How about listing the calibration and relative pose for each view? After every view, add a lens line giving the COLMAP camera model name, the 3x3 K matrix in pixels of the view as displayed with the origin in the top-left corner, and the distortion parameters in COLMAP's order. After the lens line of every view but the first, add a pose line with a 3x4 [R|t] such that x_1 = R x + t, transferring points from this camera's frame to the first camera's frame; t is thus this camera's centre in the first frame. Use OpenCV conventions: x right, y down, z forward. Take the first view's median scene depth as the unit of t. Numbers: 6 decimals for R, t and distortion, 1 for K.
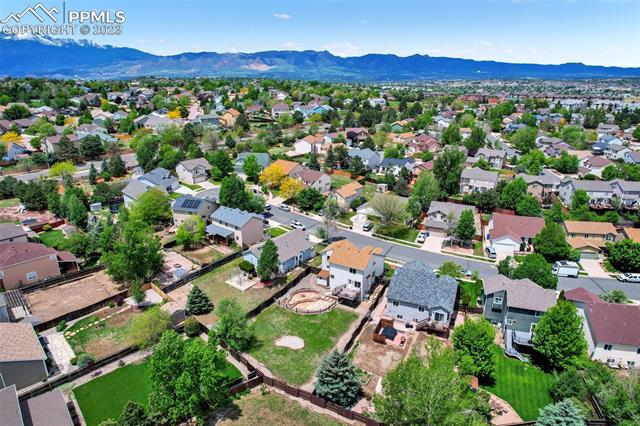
lens RADIAL K [[408.5, 0, 321.7], [0, 408.5, 213.7], [0, 0, 1]] dist [-0.070327, 0.054654]
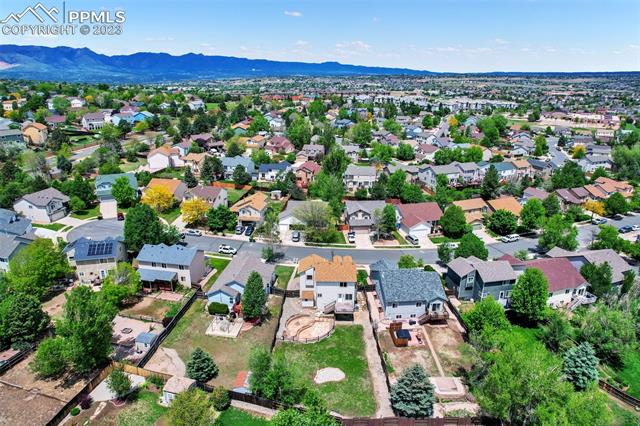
lens RADIAL K [[408.5, 0, 321.7], [0, 408.5, 213.7], [0, 0, 1]] dist [-0.070327, 0.054654]
pose [[0.872177, -0.156927, 0.463336, -0.330893], [0.155659, 0.986949, 0.041260, -0.063881], [-0.463764, 0.036136, 0.885221, 0.124862]]
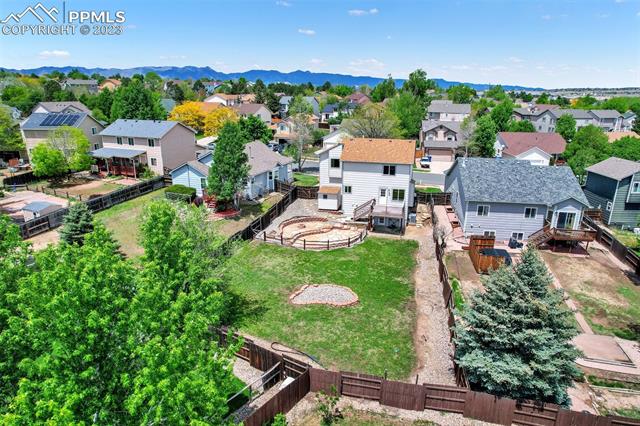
lens RADIAL K [[408.5, 0, 321.7], [0, 408.5, 213.7], [0, 0, 1]] dist [-0.070327, 0.054654]
pose [[0.963708, -0.078385, 0.255193, -0.133105], [0.087870, 0.995794, -0.025963, 0.171762], [-0.252084, 0.047445, 0.966542, 0.406645]]
